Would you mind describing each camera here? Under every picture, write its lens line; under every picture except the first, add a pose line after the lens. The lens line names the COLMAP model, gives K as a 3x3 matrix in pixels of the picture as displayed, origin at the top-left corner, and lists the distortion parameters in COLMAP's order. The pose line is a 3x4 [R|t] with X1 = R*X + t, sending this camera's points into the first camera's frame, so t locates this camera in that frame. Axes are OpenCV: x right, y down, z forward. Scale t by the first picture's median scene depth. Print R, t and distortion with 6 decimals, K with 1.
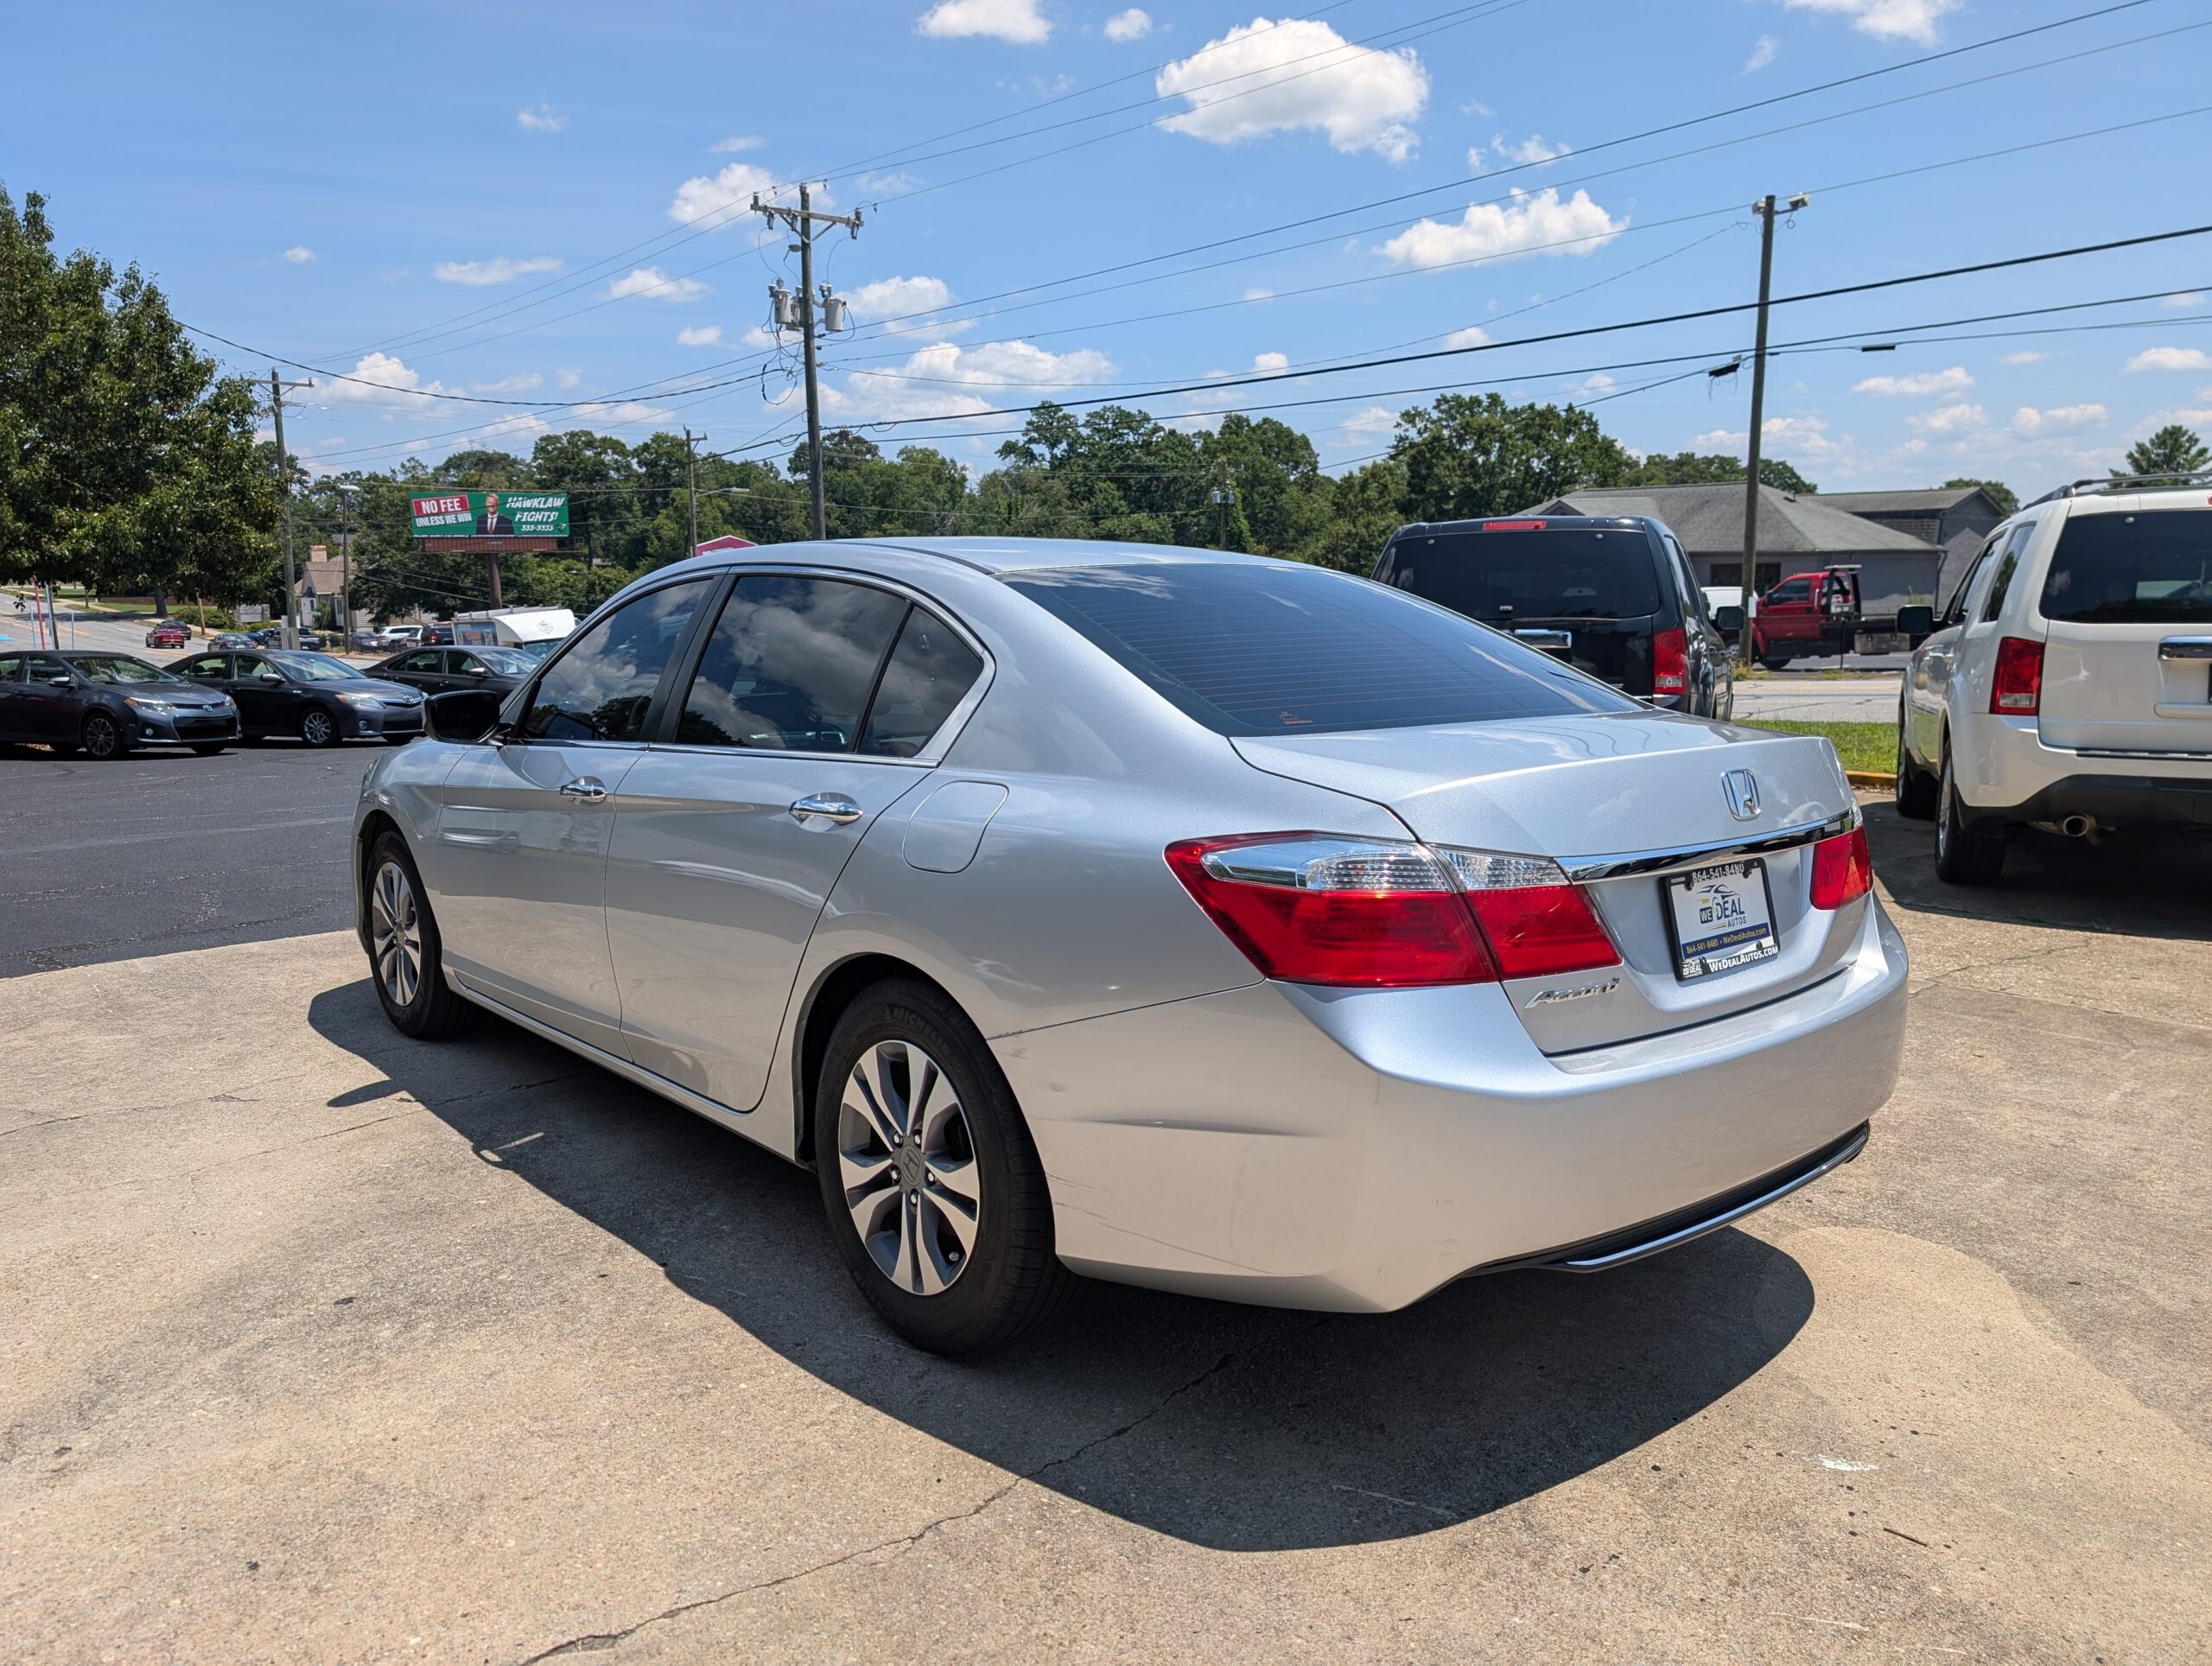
lens RADIAL K [[1607.8, 0, 1106.0], [0, 1607.8, 833.0], [0, 0, 1]] dist [0.005530, -0.004029]
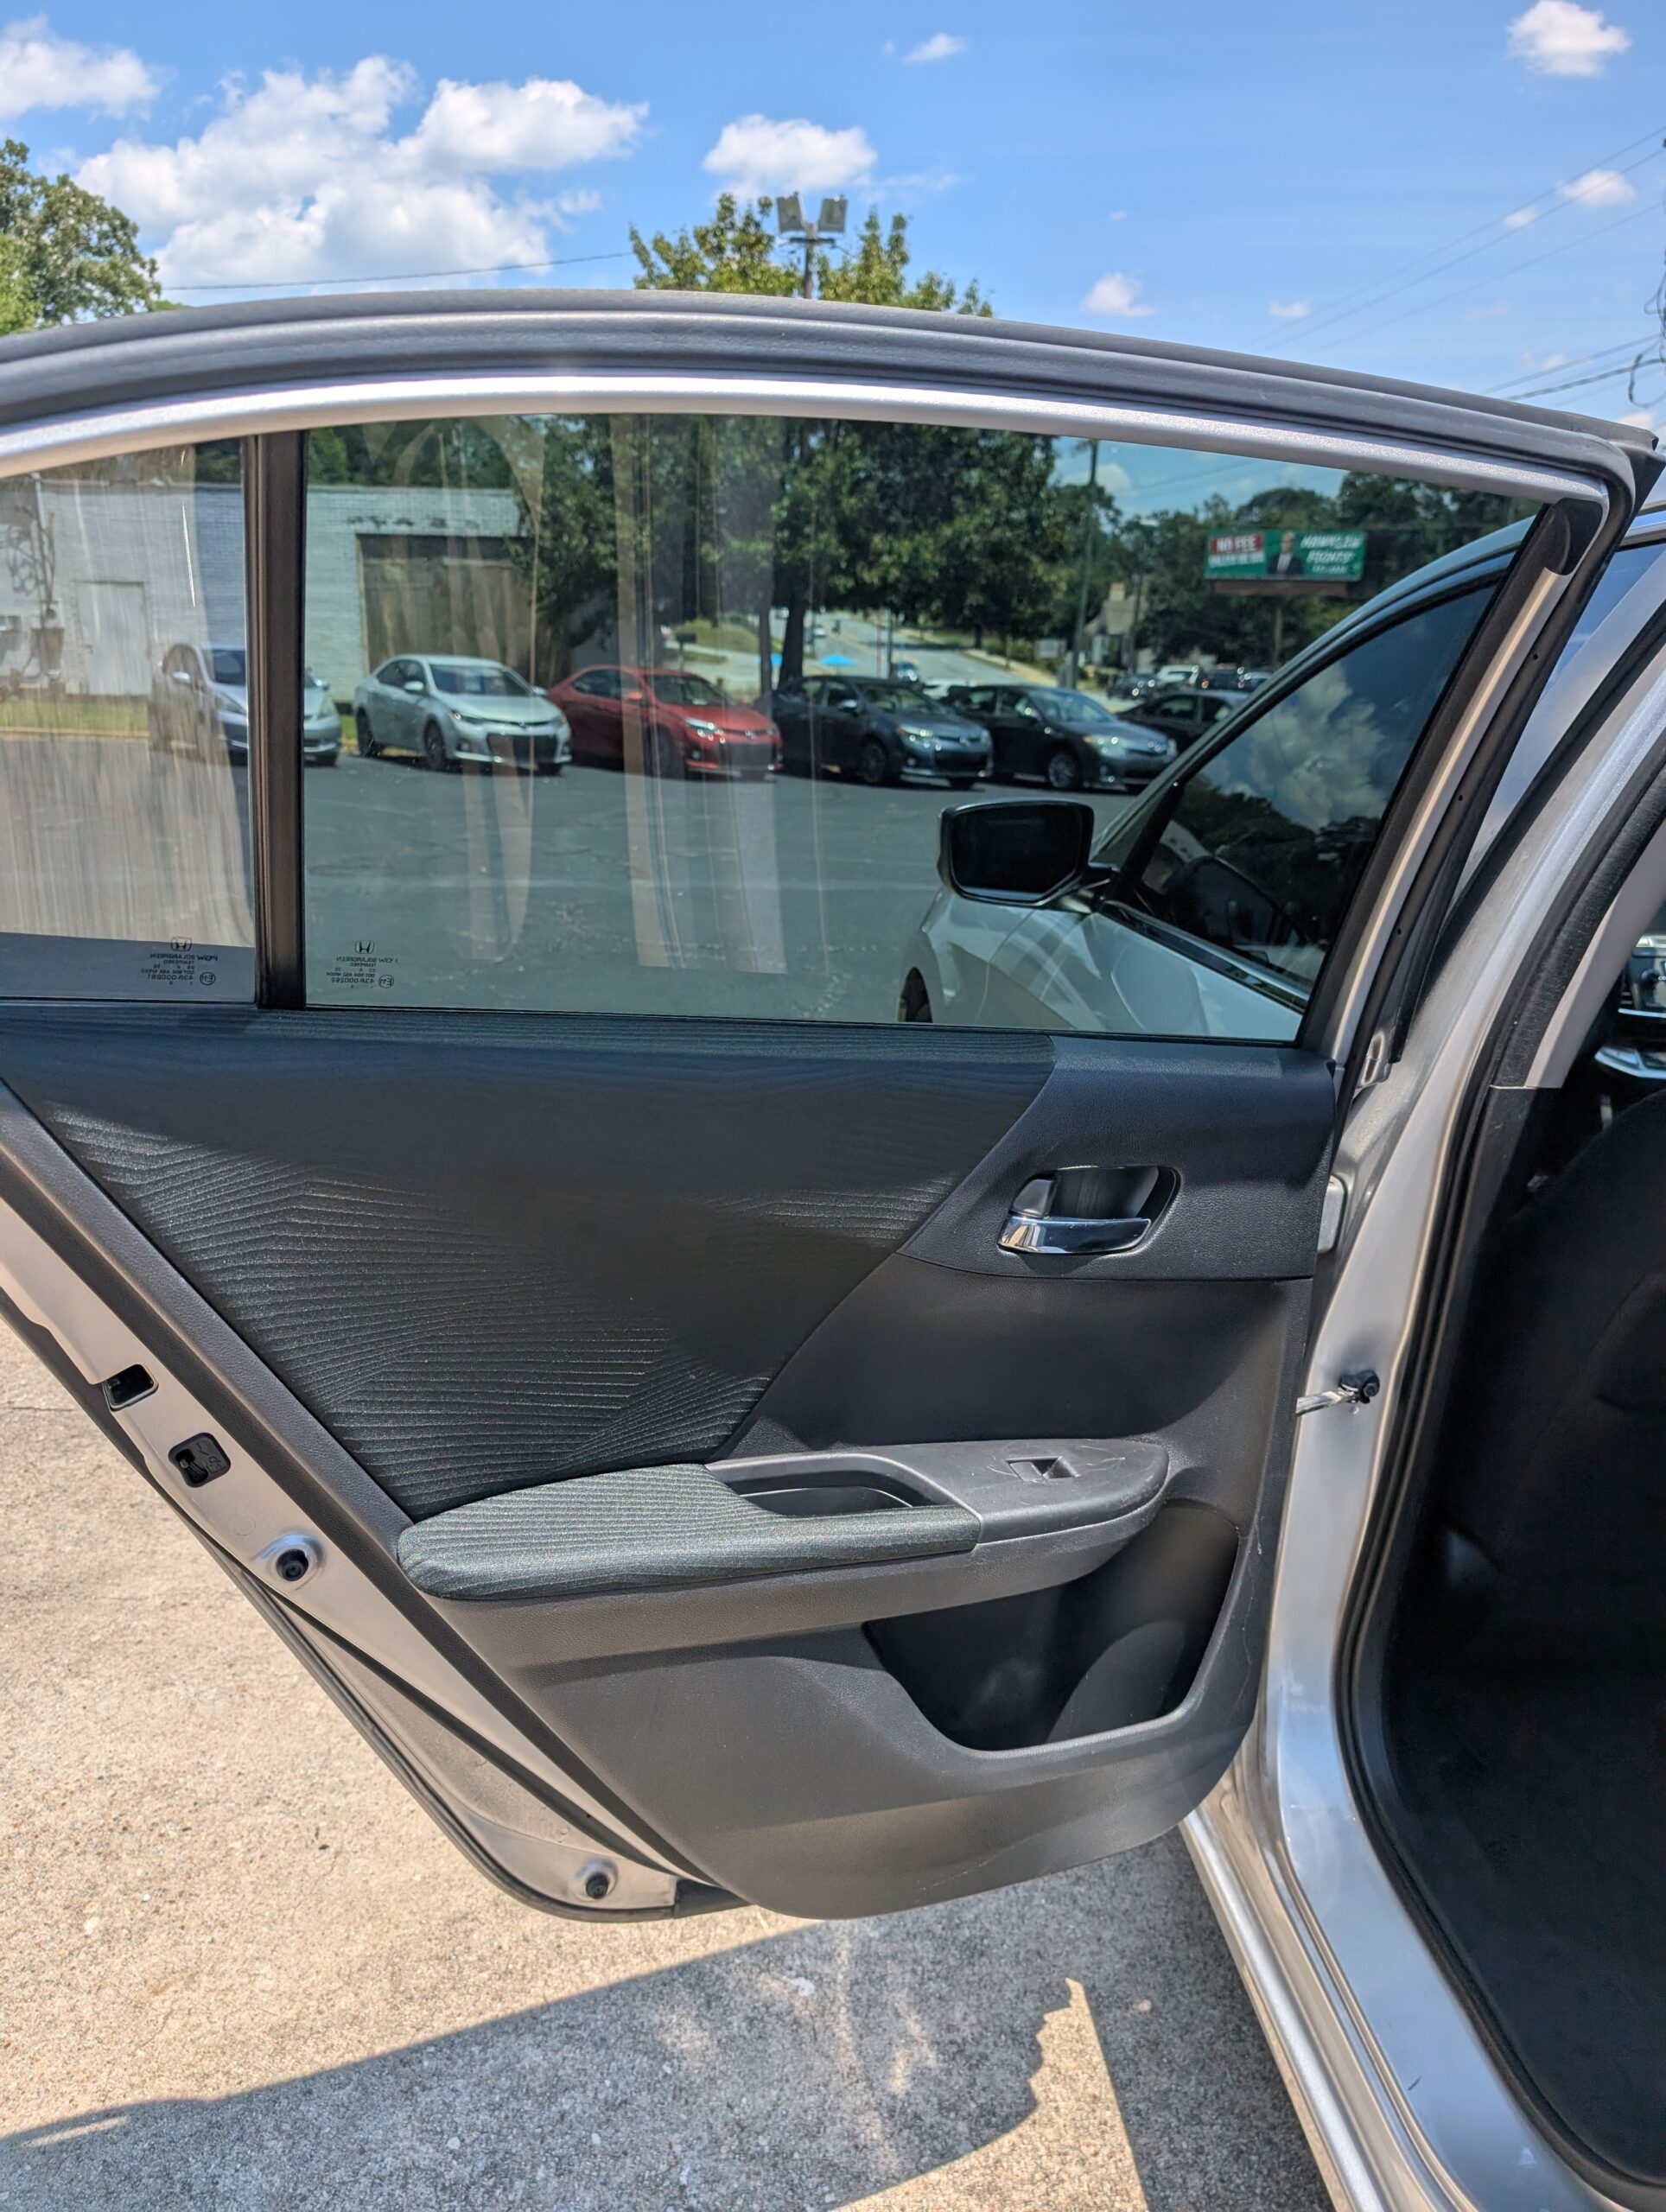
lens RADIAL K [[1607.8, 0, 802.6], [0, 1607.8, 1124.3], [0, 0, 1]] dist [0.005530, -0.004029]
pose [[0.804788, 0.206748, -0.556391, -0.021466], [-0.125220, 0.975418, 0.181330, -0.009630], [0.580204, -0.076261, 0.810893, 0.074554]]
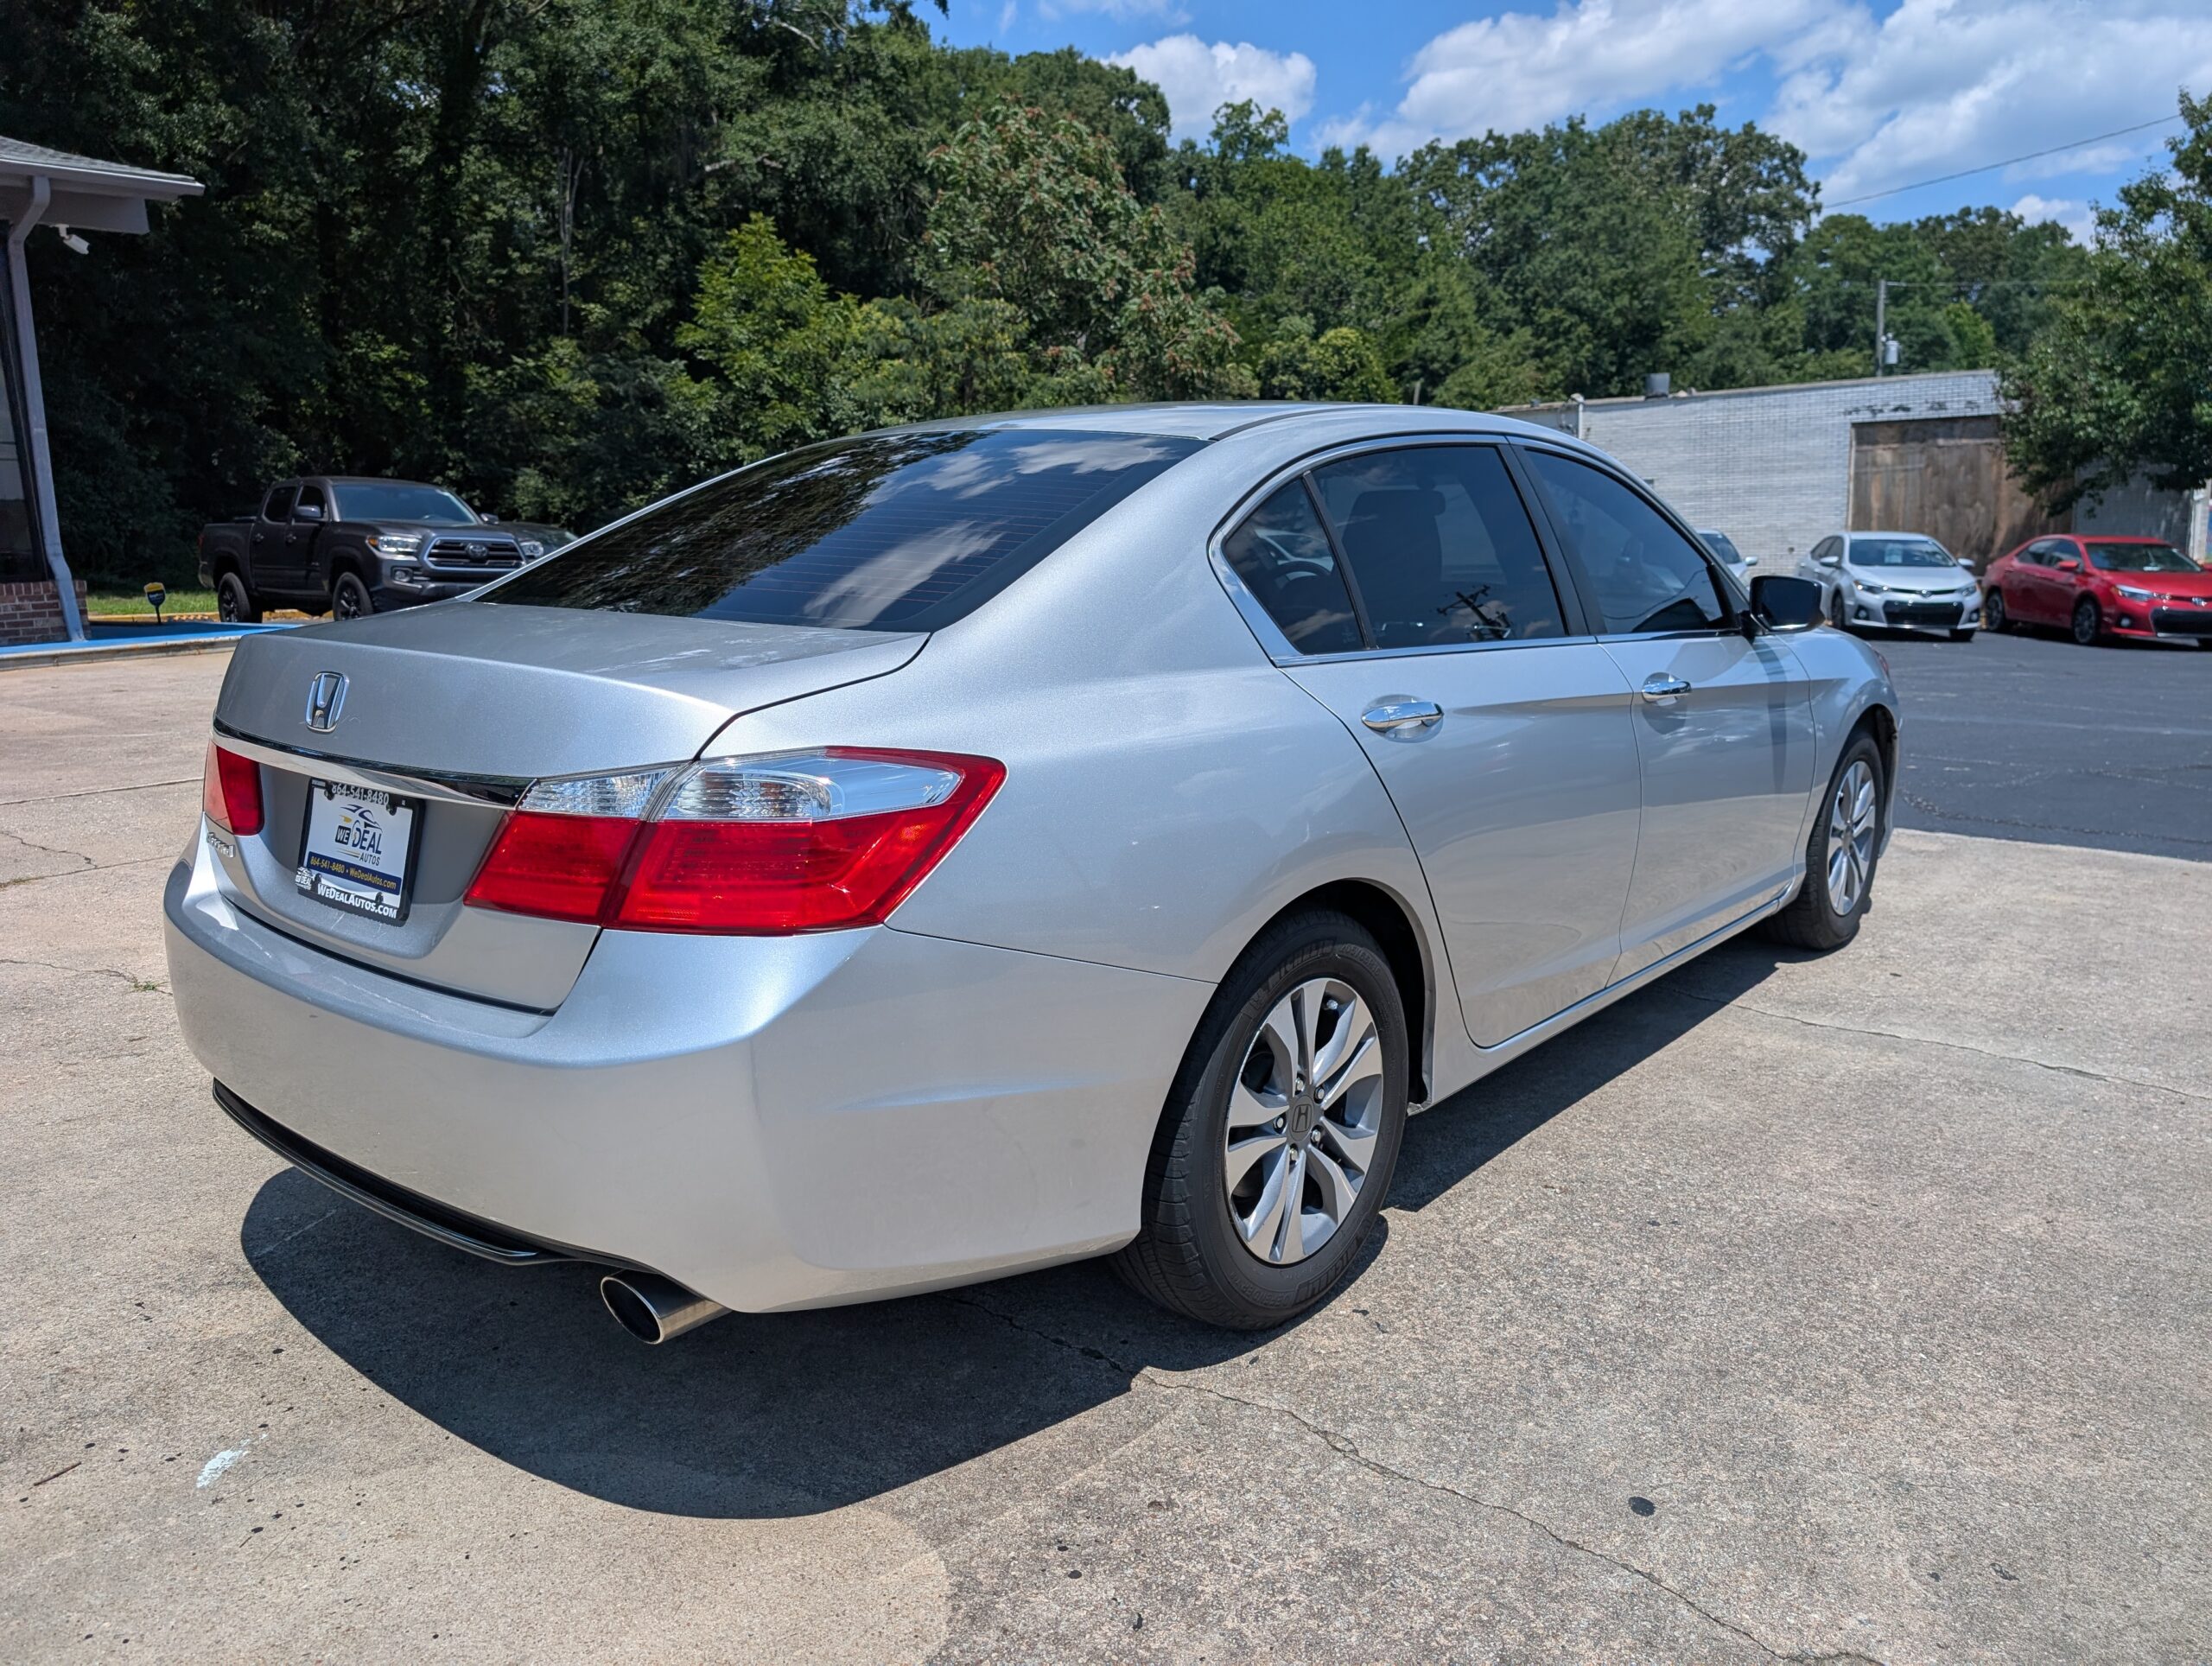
lens RADIAL K [[1607.2, 0, 1118.3], [0, 1607.2, 813.3], [0, 0, 1]] dist [0.005883, -0.002459]
pose [[0.166592, 0.186377, -0.968251, 0.106296], [-0.129405, 0.977613, 0.165914, -0.013259], [0.977497, 0.097657, 0.186981, 0.102716]]
